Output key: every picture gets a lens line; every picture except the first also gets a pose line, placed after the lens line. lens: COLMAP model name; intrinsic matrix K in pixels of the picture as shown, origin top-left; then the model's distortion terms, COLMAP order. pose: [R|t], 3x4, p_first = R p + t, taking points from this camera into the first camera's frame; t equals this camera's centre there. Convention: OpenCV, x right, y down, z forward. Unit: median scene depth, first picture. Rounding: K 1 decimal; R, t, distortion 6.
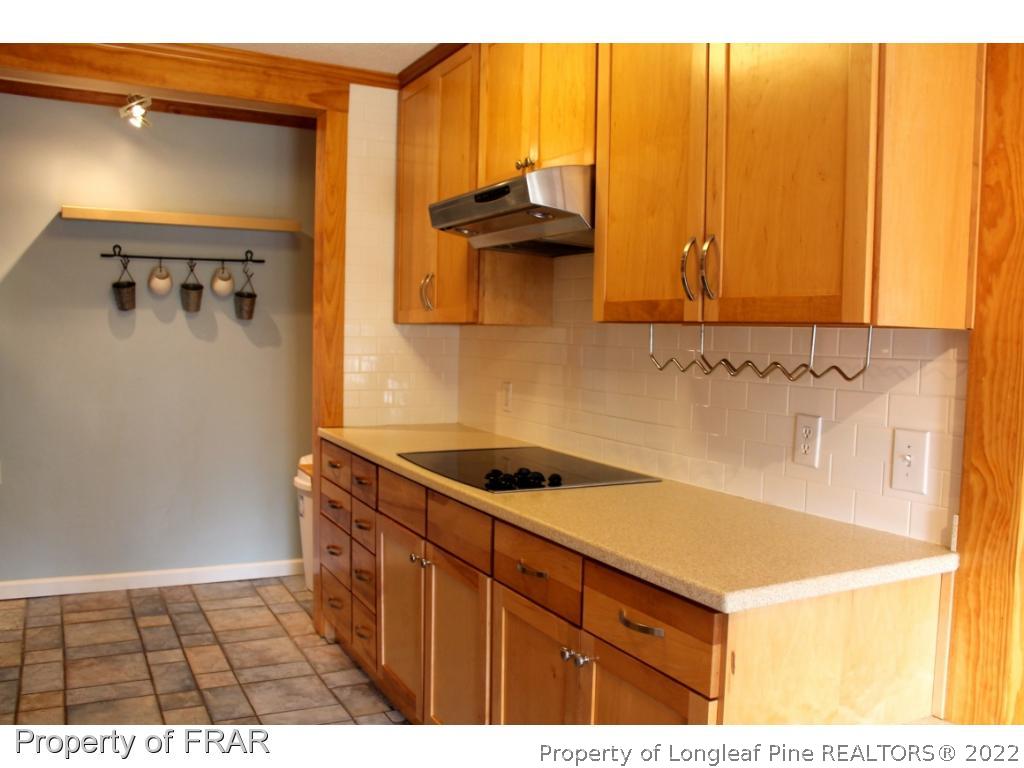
lens RADIAL K [[893.9, 0, 512.0], [0, 893.9, 384.0], [0, 0, 1]] dist [-0.106511, 0.009463]
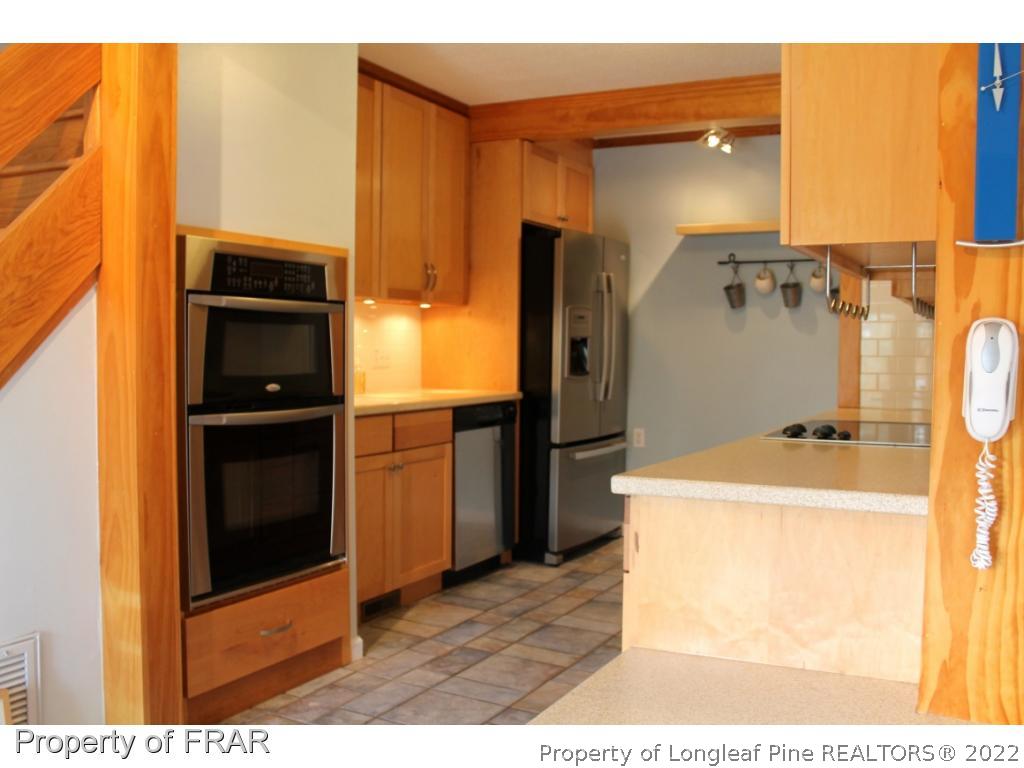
lens RADIAL K [[942.3, 0, 512.0], [0, 942.3, 384.0], [0, 0, 1]] dist [-0.129713, 0.005517]
pose [[0.554514, 0.014811, -0.832043, 0.457671], [-0.045078, 0.998908, -0.012261, 0.048682], [0.830953, 0.044306, 0.554576, 0.057080]]
